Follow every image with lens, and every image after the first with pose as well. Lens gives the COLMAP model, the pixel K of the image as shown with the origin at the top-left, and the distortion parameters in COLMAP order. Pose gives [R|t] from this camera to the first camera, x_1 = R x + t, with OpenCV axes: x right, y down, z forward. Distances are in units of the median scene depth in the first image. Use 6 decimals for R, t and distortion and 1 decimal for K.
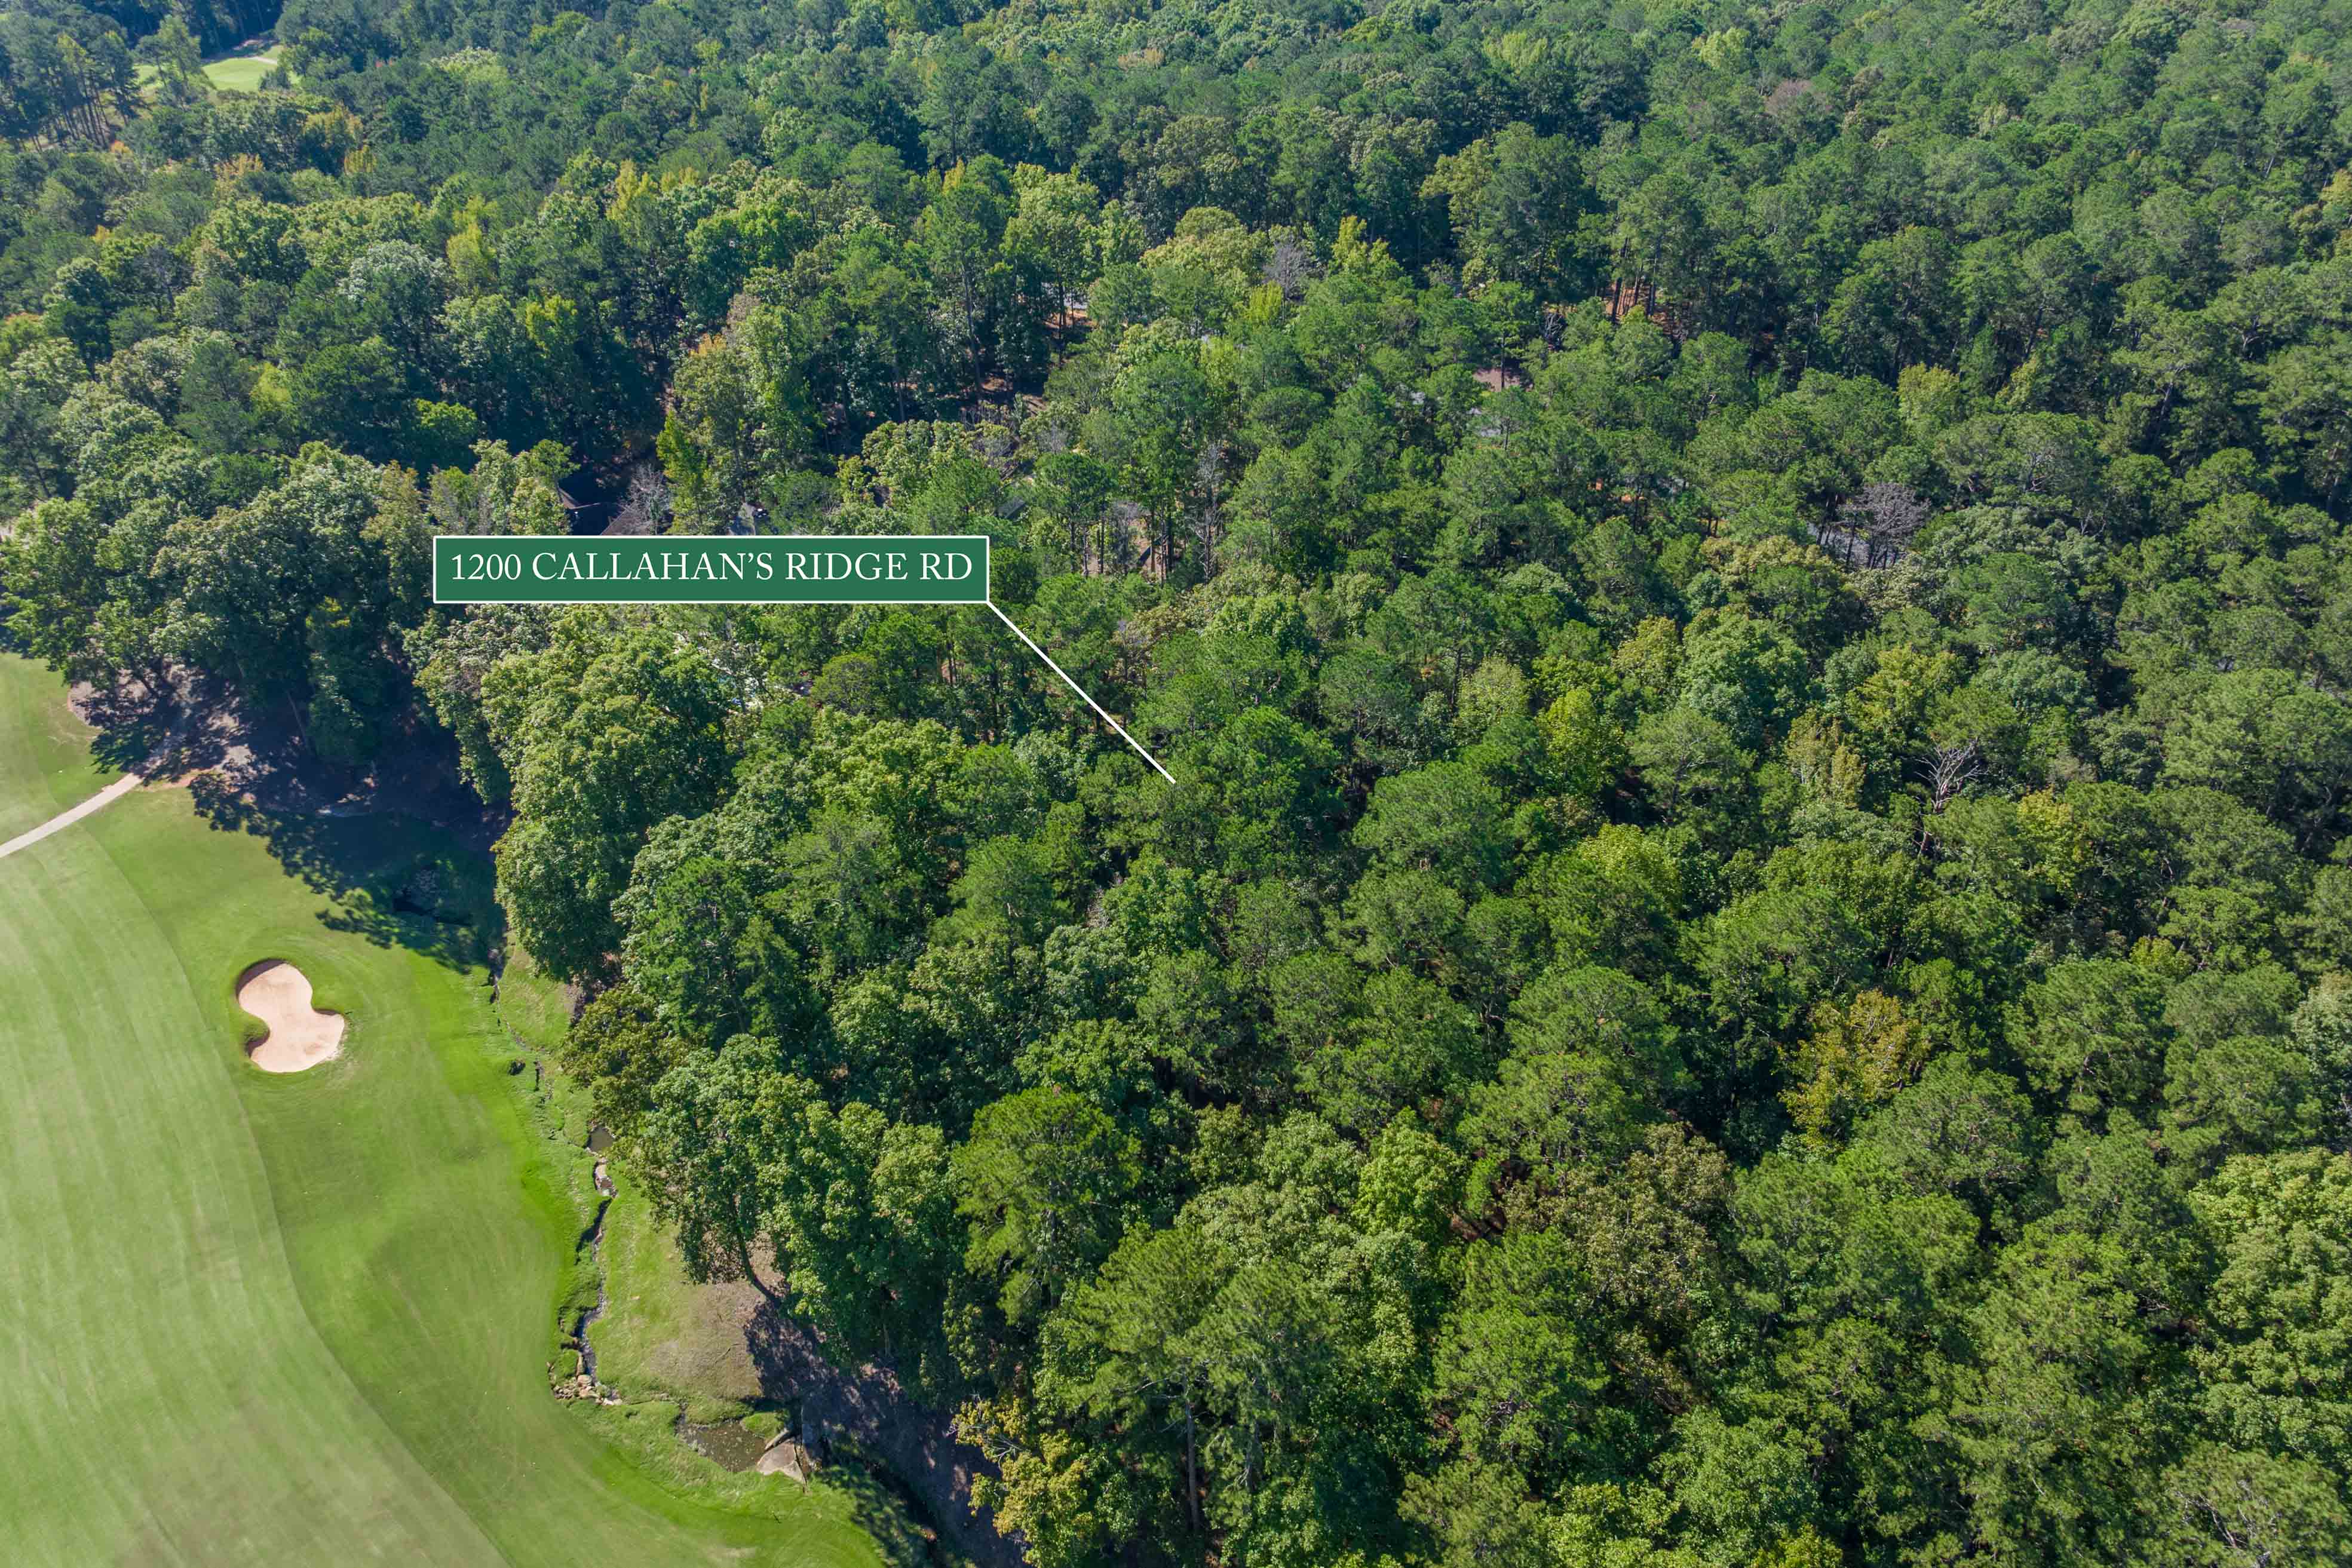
lens RADIAL K [[1719.9, 0, 1174.2], [0, 1719.9, 710.1], [0, 0, 1]] dist [0.002287, 0.005499]
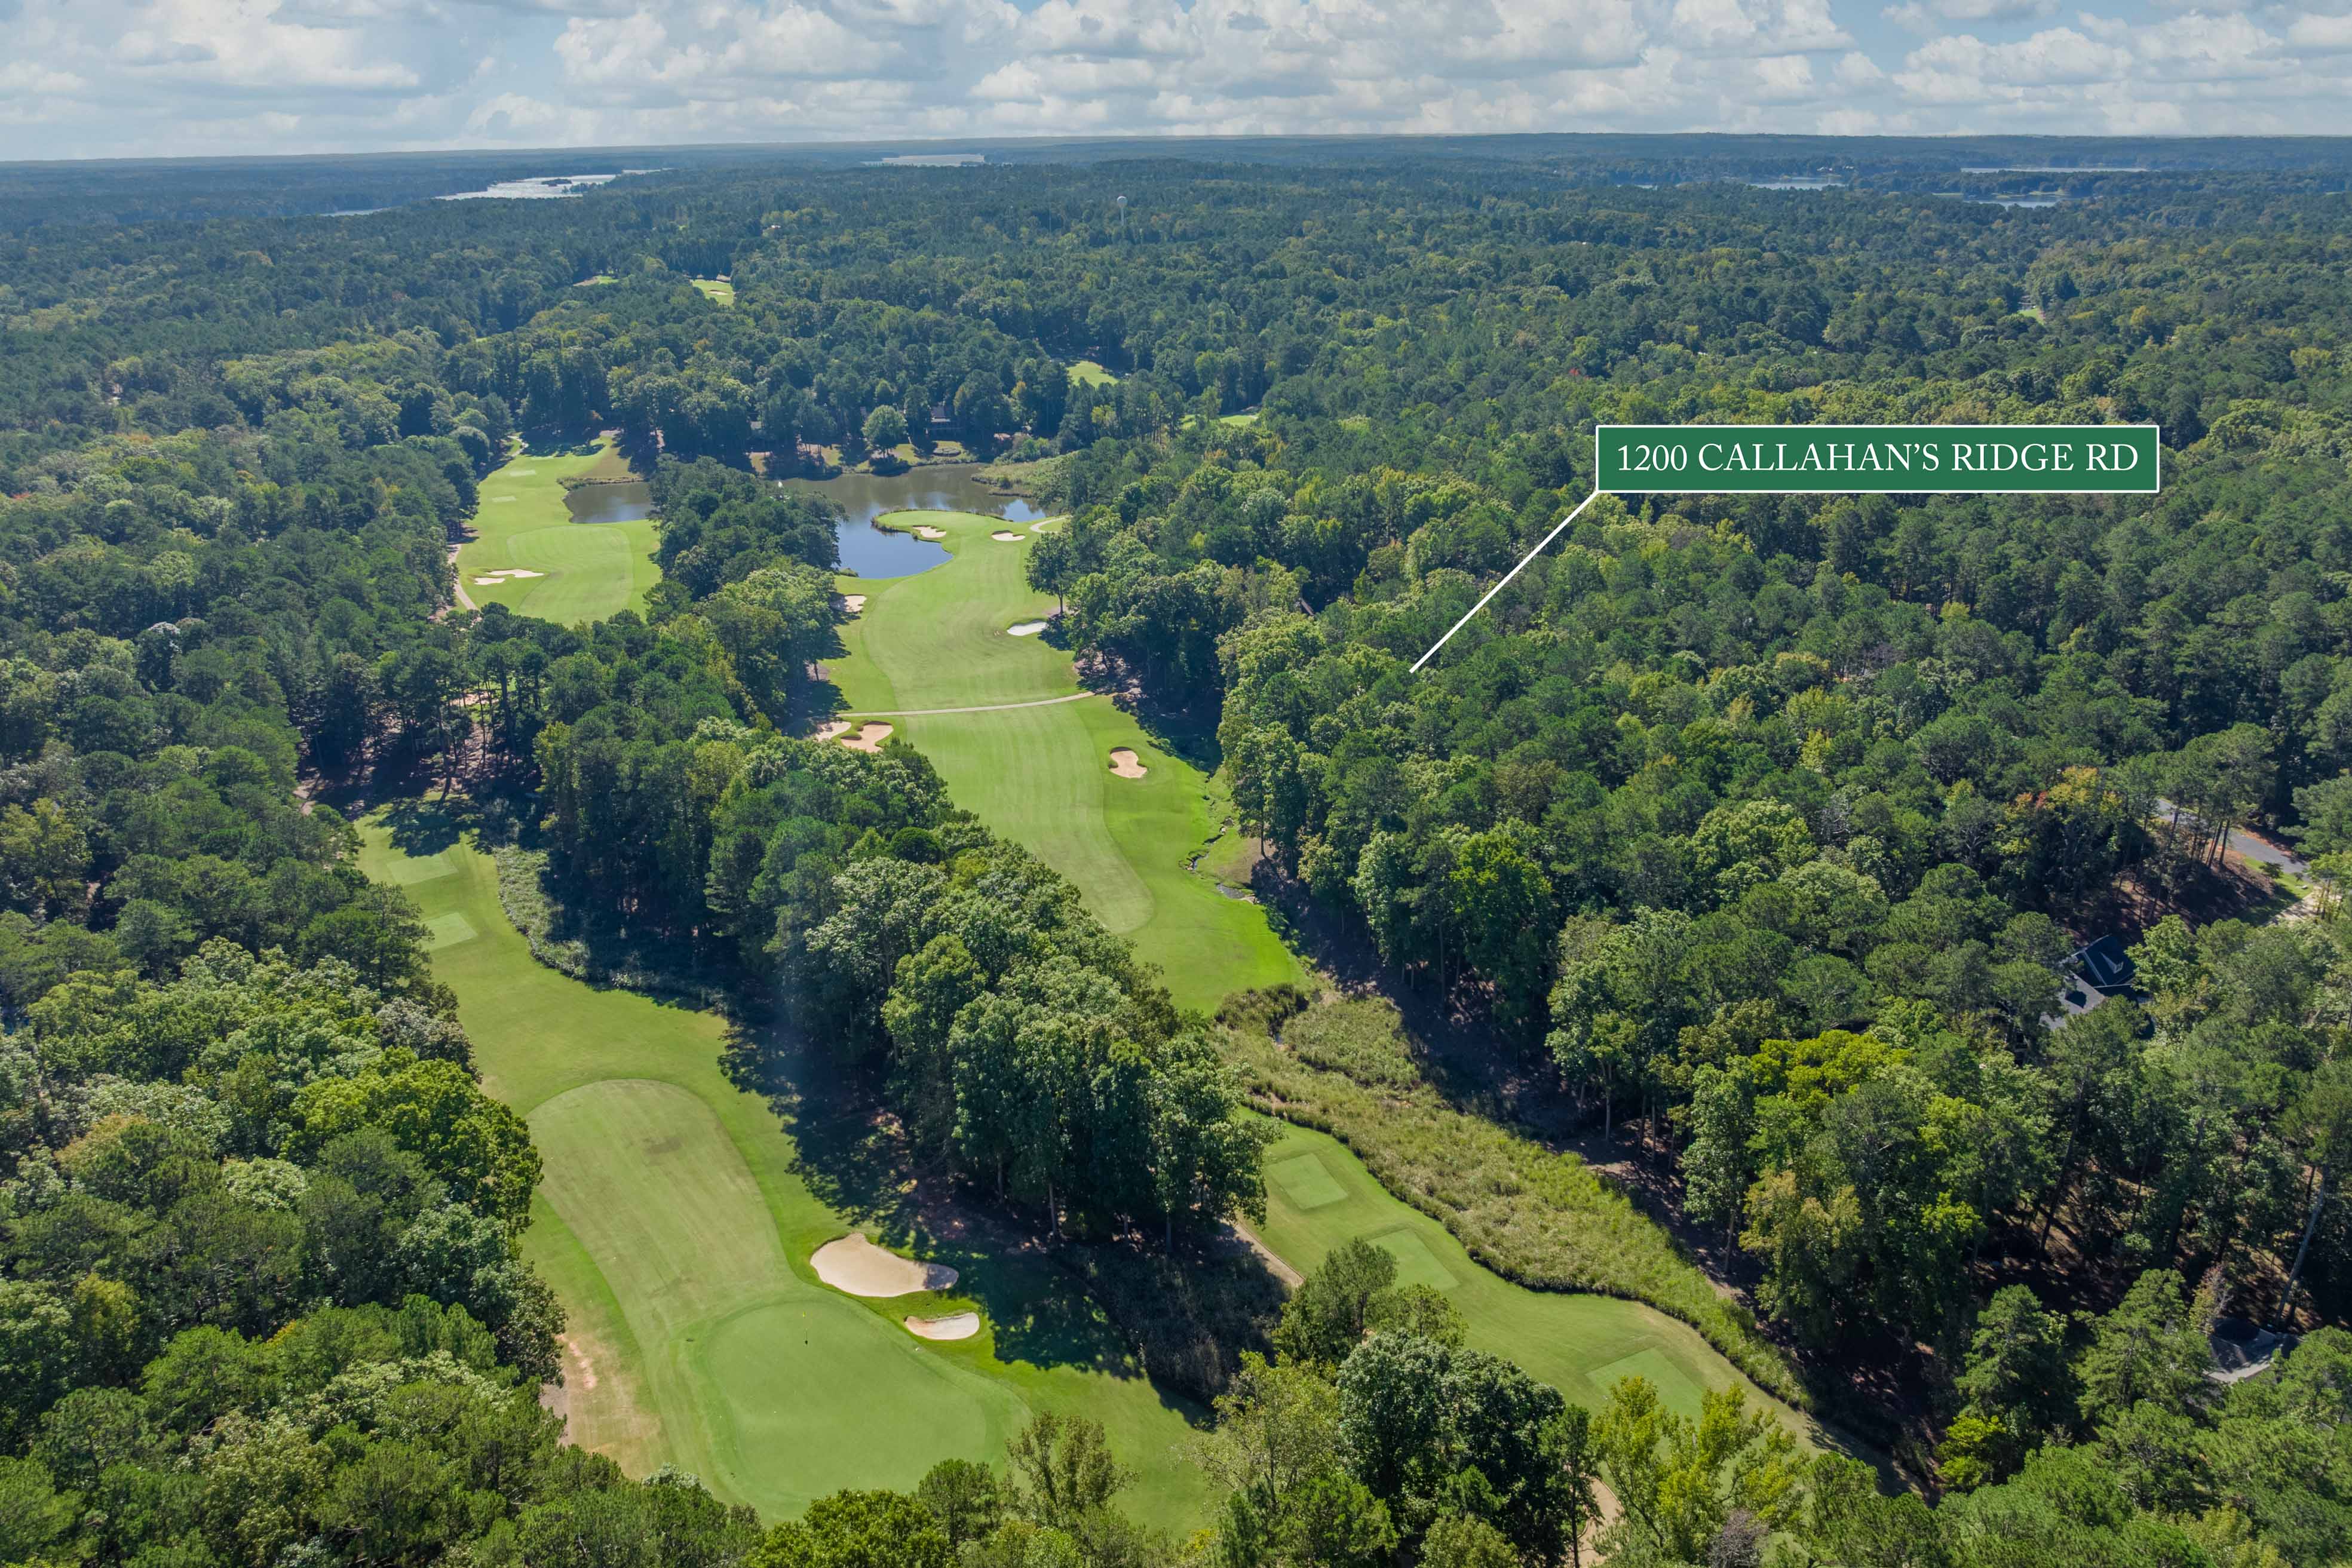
lens RADIAL K [[1678.2, 0, 1171.6], [0, 1678.2, 789.3], [0, 0, 1]] dist [0.005730, -0.076556]
pose [[0.861337, 0.200671, -0.466722, 0.461582], [-0.284087, 0.951875, -0.115018, 0.344694], [0.421180, 0.231659, 0.876893, -0.732224]]
